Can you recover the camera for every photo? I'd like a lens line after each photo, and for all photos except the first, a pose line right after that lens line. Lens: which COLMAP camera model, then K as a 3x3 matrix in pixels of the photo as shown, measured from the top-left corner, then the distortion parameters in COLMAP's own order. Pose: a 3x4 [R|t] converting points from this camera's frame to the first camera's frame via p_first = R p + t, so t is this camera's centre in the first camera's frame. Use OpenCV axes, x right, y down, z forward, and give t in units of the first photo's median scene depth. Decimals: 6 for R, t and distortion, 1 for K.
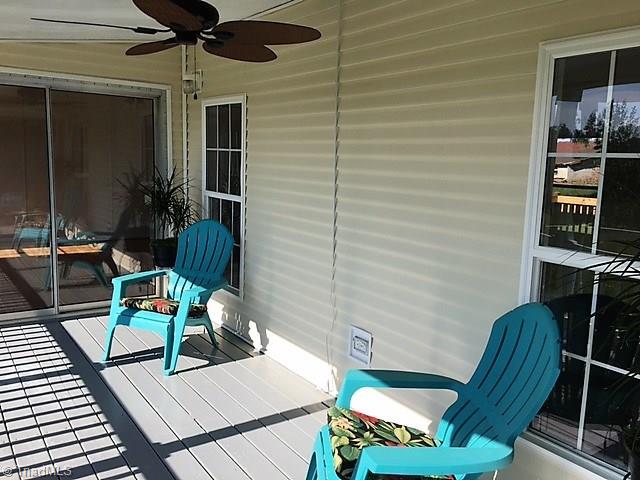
lens RADIAL K [[549.6, 0, 318.8], [0, 549.6, 236.5], [0, 0, 1]] dist [0.056795, -0.004405]
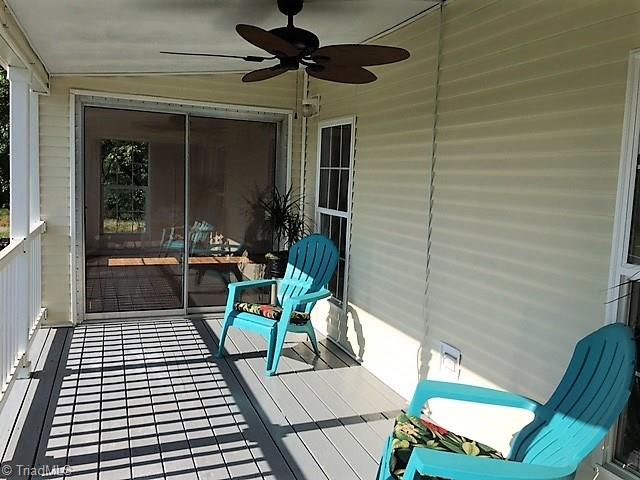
lens RADIAL K [[550.1, 0, 320.0], [0, 550.1, 240.0], [0, 0, 1]] dist [0.085231, -0.121586]
pose [[0.969444, 0.034228, -0.242915, 0.073693], [-0.043651, 0.998485, -0.033513, 0.019166], [0.241400, 0.043092, 0.969469, -0.026766]]
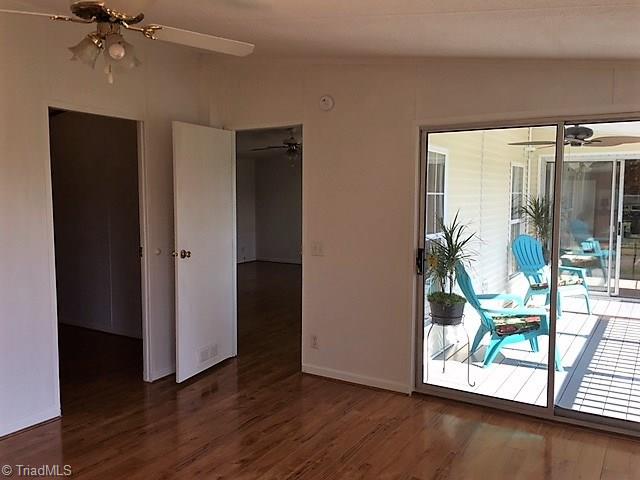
lens RADIAL K [[550.1, 0, 320.0], [0, 550.1, 240.0], [0, 0, 1]] dist [0.085231, -0.121586]
pose [[-0.400112, -0.110455, 0.909786, -1.312018], [0.114099, 0.978983, 0.169036, -0.336066], [-0.909336, 0.171439, -0.379100, 1.982214]]
